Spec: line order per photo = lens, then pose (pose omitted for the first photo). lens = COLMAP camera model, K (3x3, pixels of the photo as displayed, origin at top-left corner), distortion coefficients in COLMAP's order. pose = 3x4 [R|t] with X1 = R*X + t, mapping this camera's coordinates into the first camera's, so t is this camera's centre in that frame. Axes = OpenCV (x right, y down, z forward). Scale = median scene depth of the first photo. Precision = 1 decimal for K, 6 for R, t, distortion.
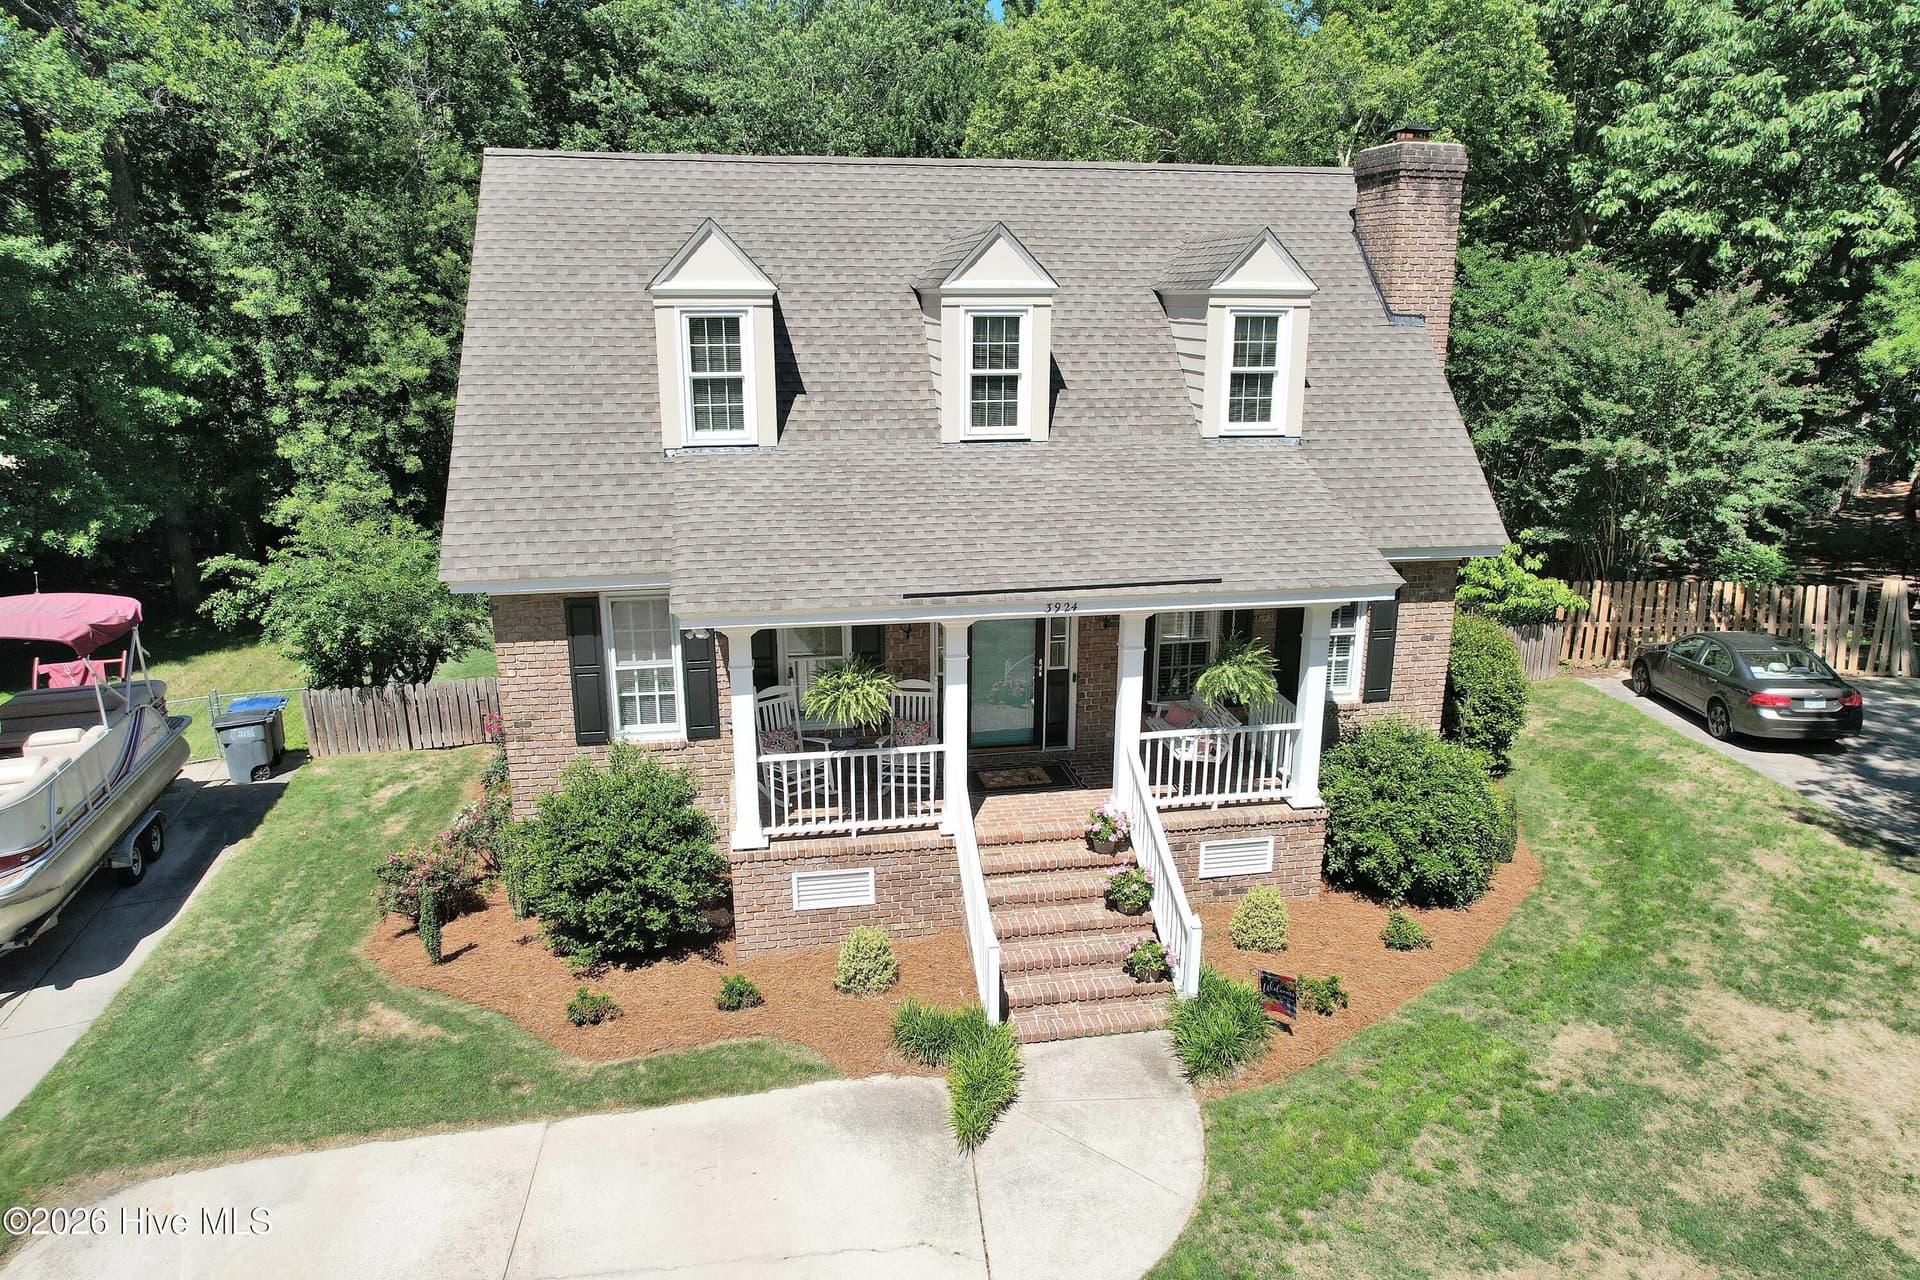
lens RADIAL K [[1221.1, 0, 964.8], [0, 1221.1, 644.7], [0, 0, 1]] dist [-0.075379, 0.069221]
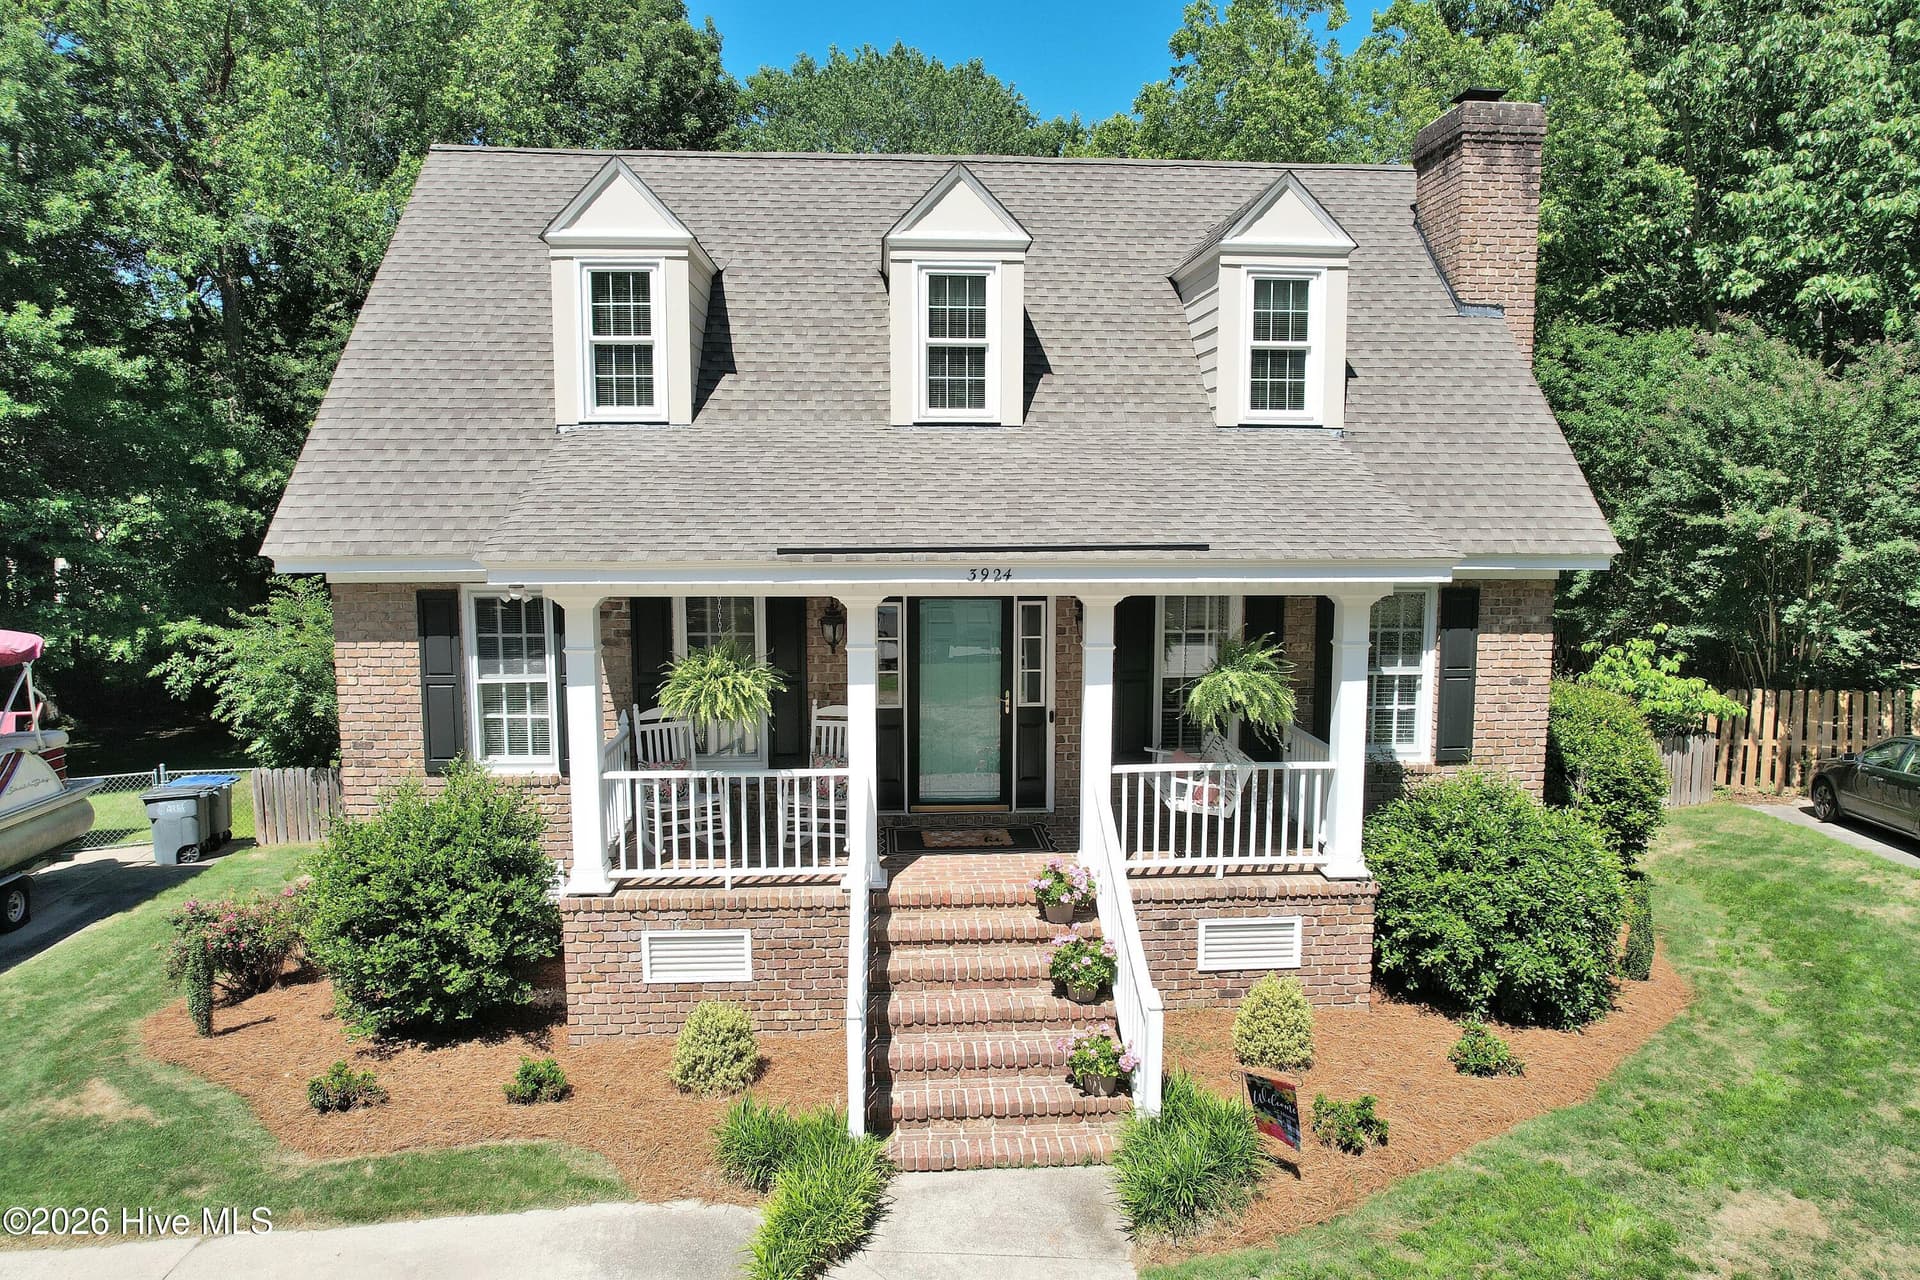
lens RADIAL K [[1226.4, 0, 964.8], [0, 1226.4, 644.4], [0, 0, 1]] dist [-0.087789, 0.084573]
pose [[0.994244, 0.011303, -0.106545, 0.126205], [-0.028280, 0.986840, -0.159210, 0.115935], [0.103344, 0.161307, 0.981479, 0.226431]]
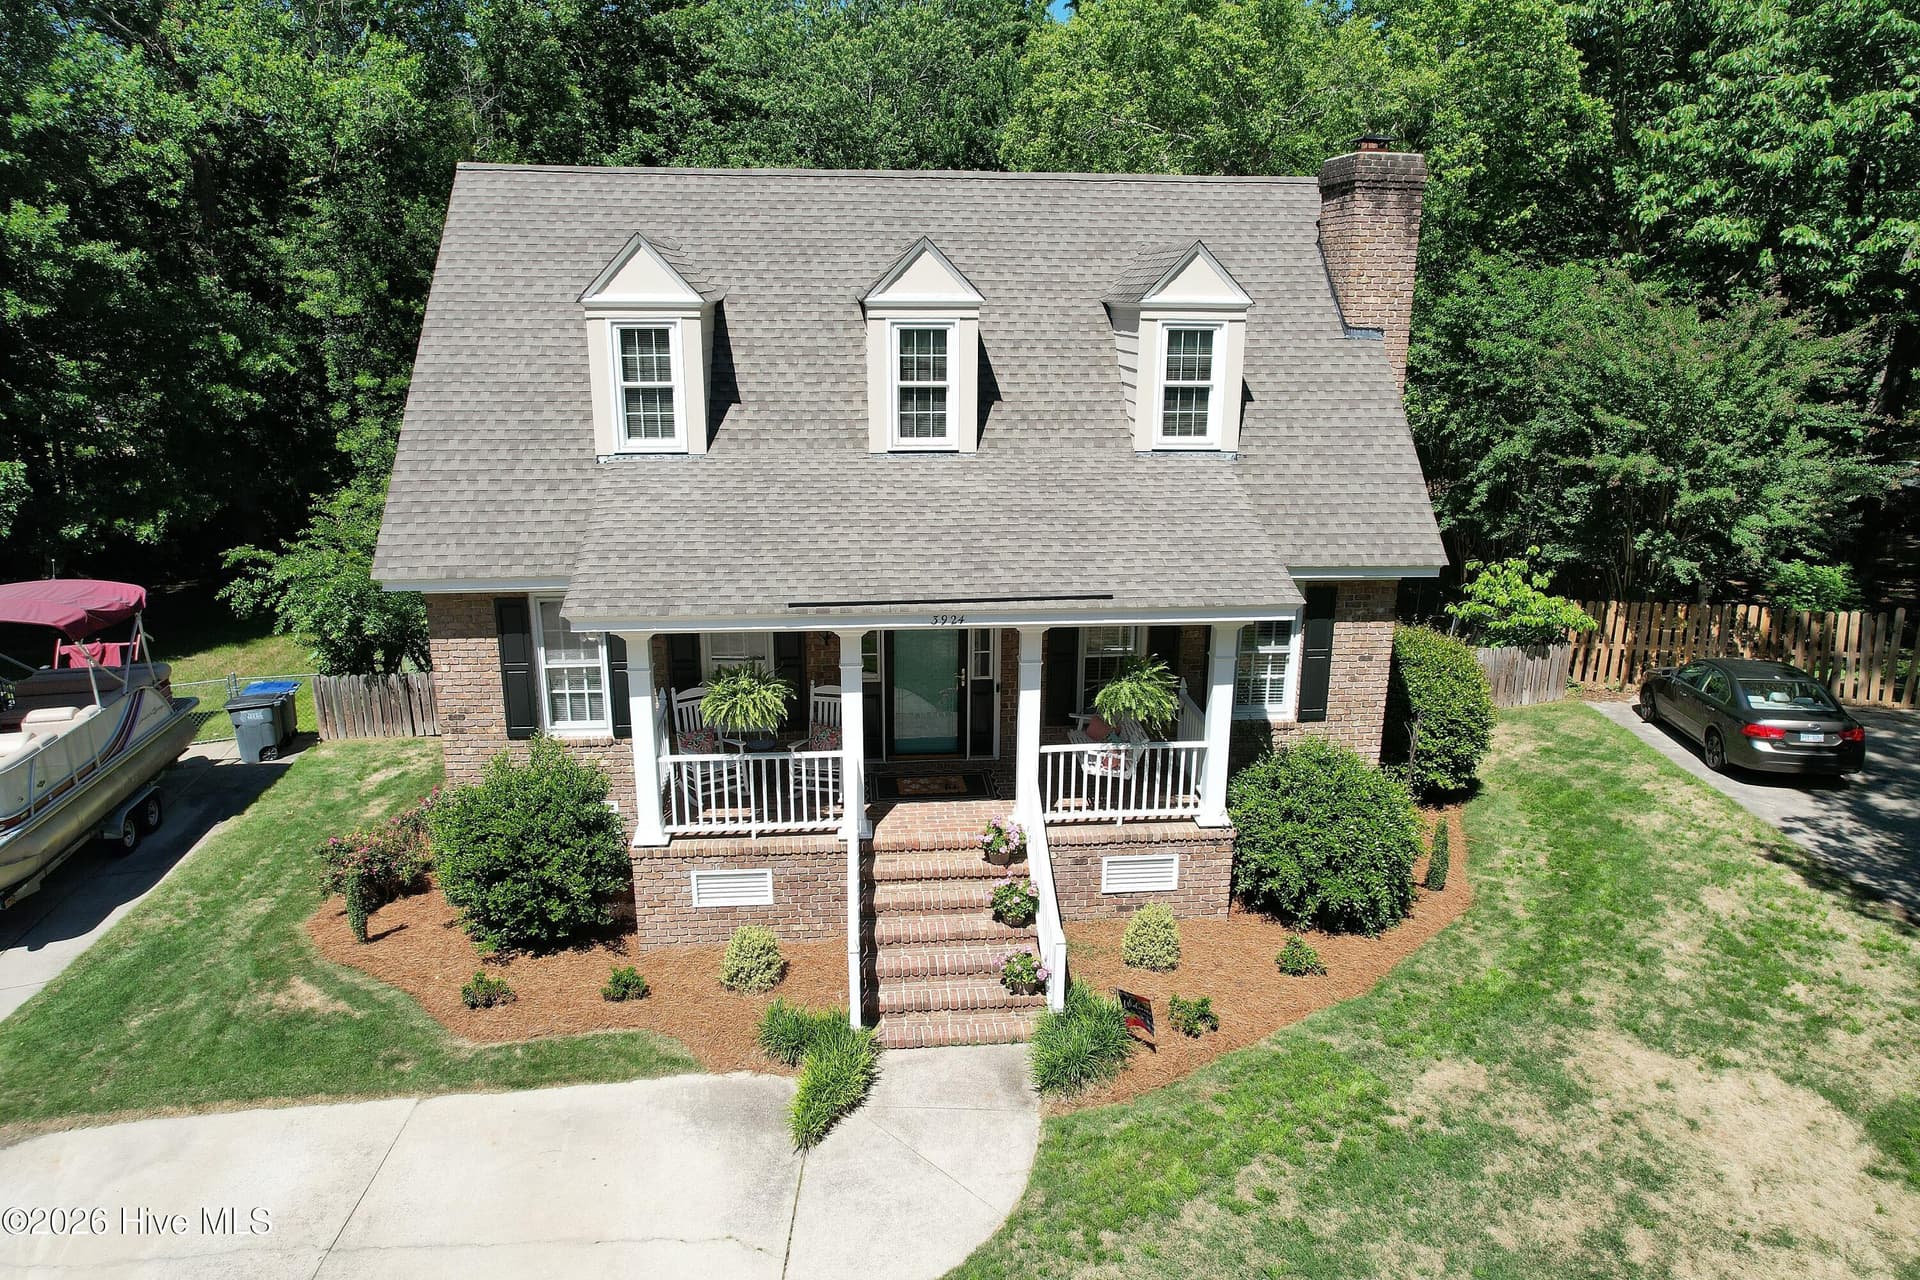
lens RADIAL K [[1221.1, 0, 964.8], [0, 1221.1, 644.7], [0, 0, 1]] dist [-0.075379, 0.069221]
pose [[0.996697, 0.027174, -0.076523, 0.148736], [-0.027104, 0.999631, 0.001956, -0.010713], [0.076548, 0.000125, 0.997066, -0.005767]]
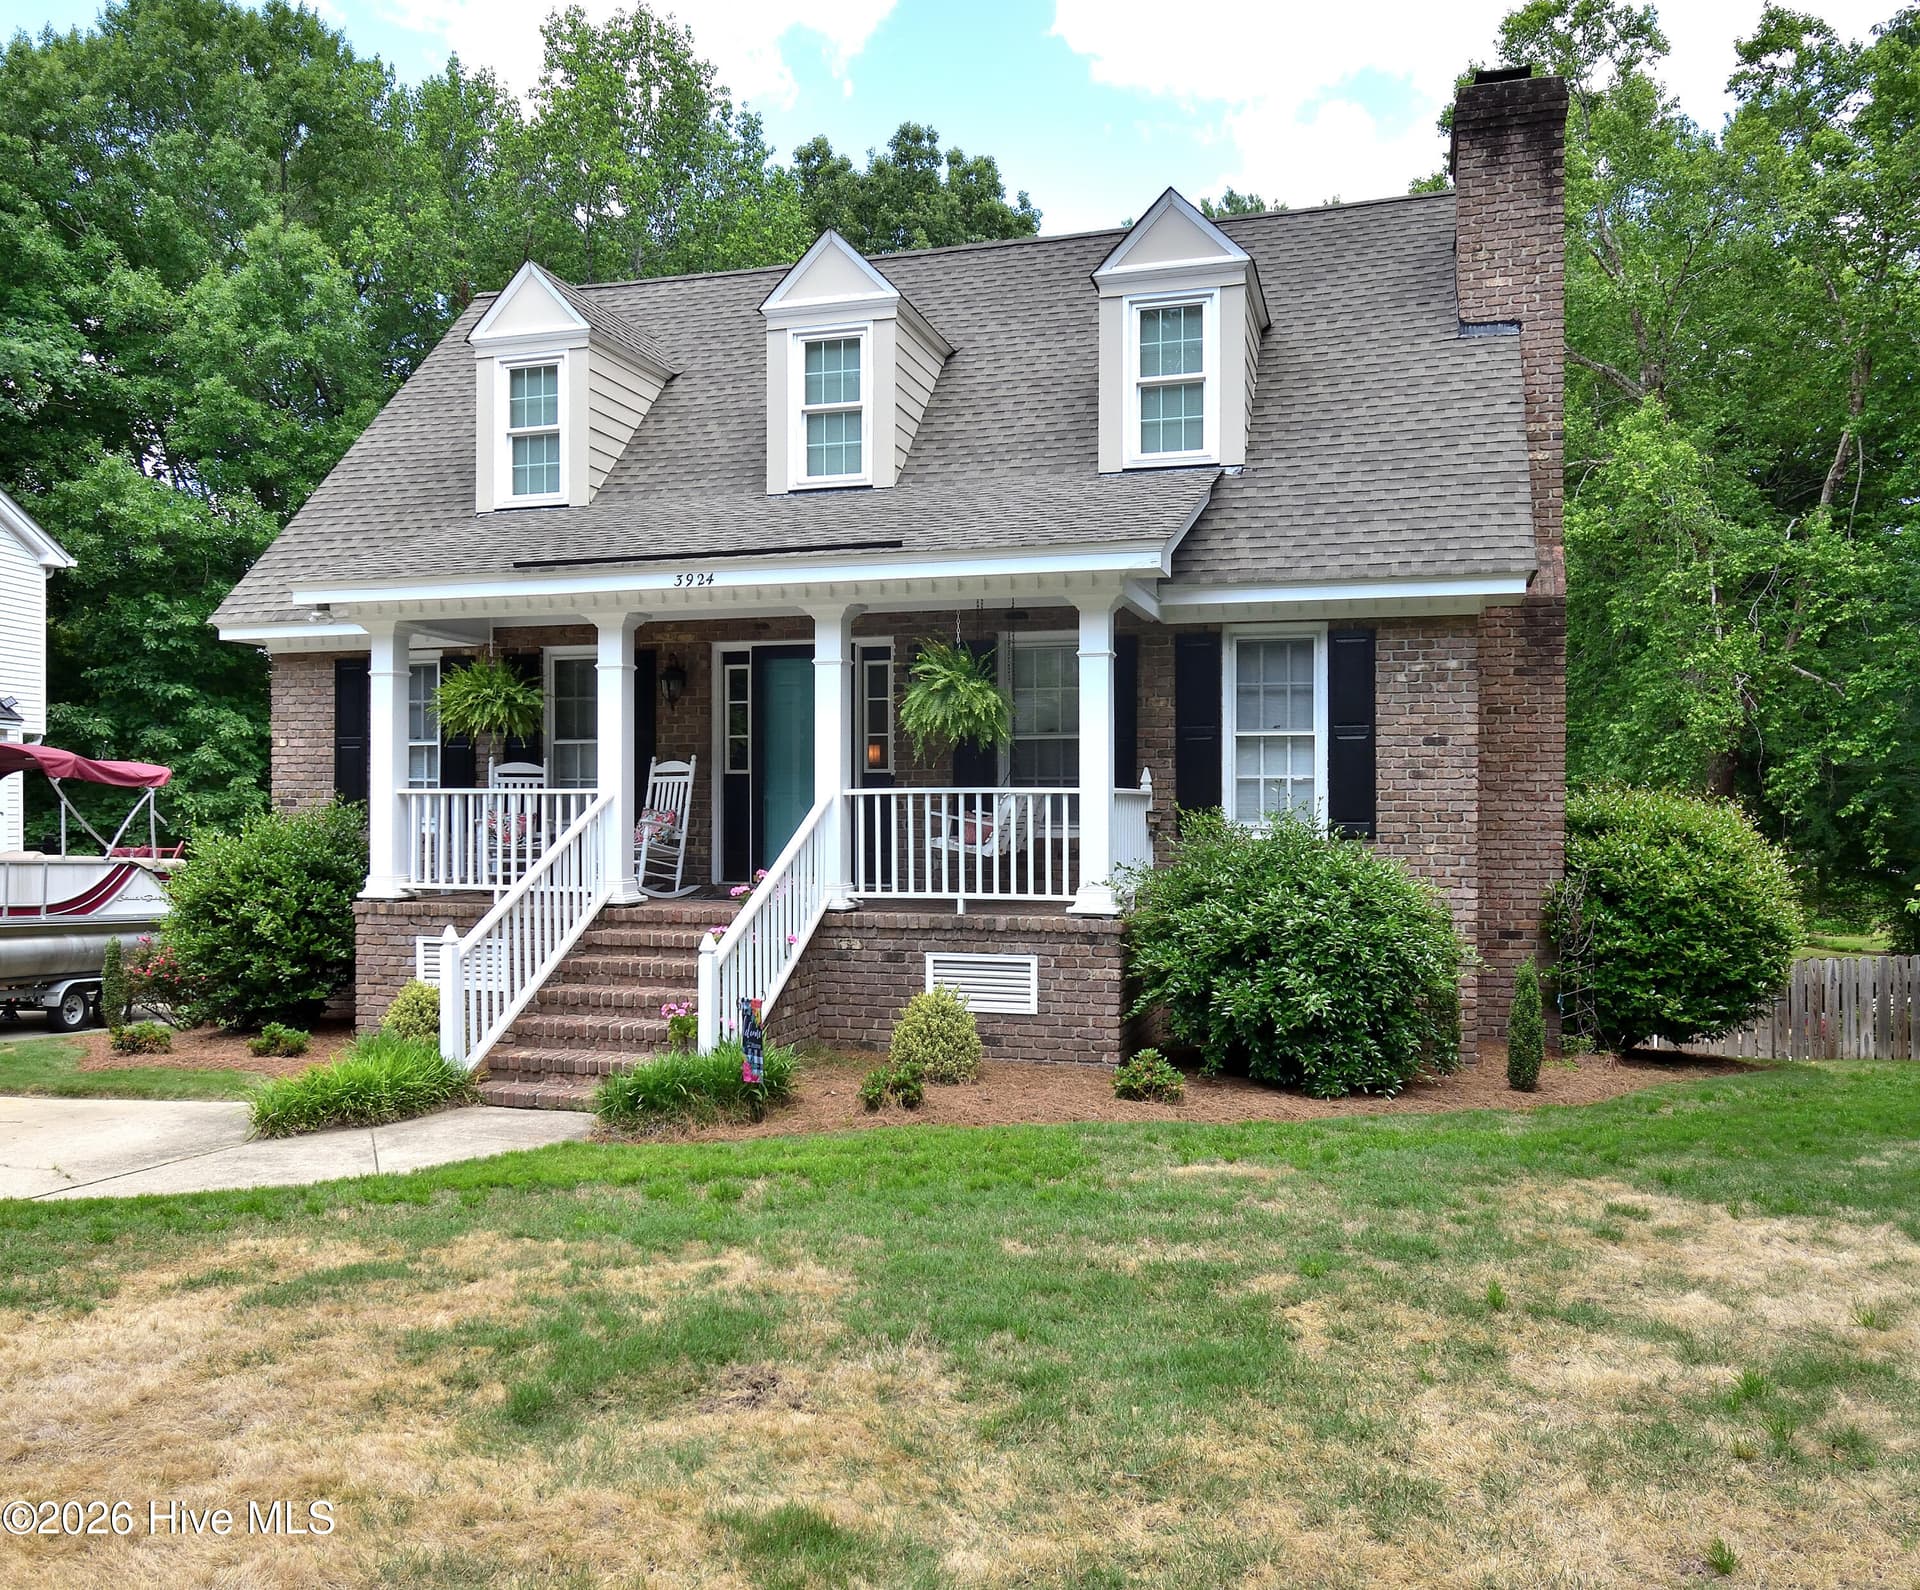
lens RADIAL K [[1554.9, 0, 932.0], [0, 1554.9, 812.7], [0, 0, 1]] dist [-0.013452, 0.036458]
pose [[0.889260, 0.000457, -0.457402, 0.579814], [-0.126459, 0.961267, -0.244895, 0.292006], [0.439574, 0.275618, 0.854874, 0.226662]]
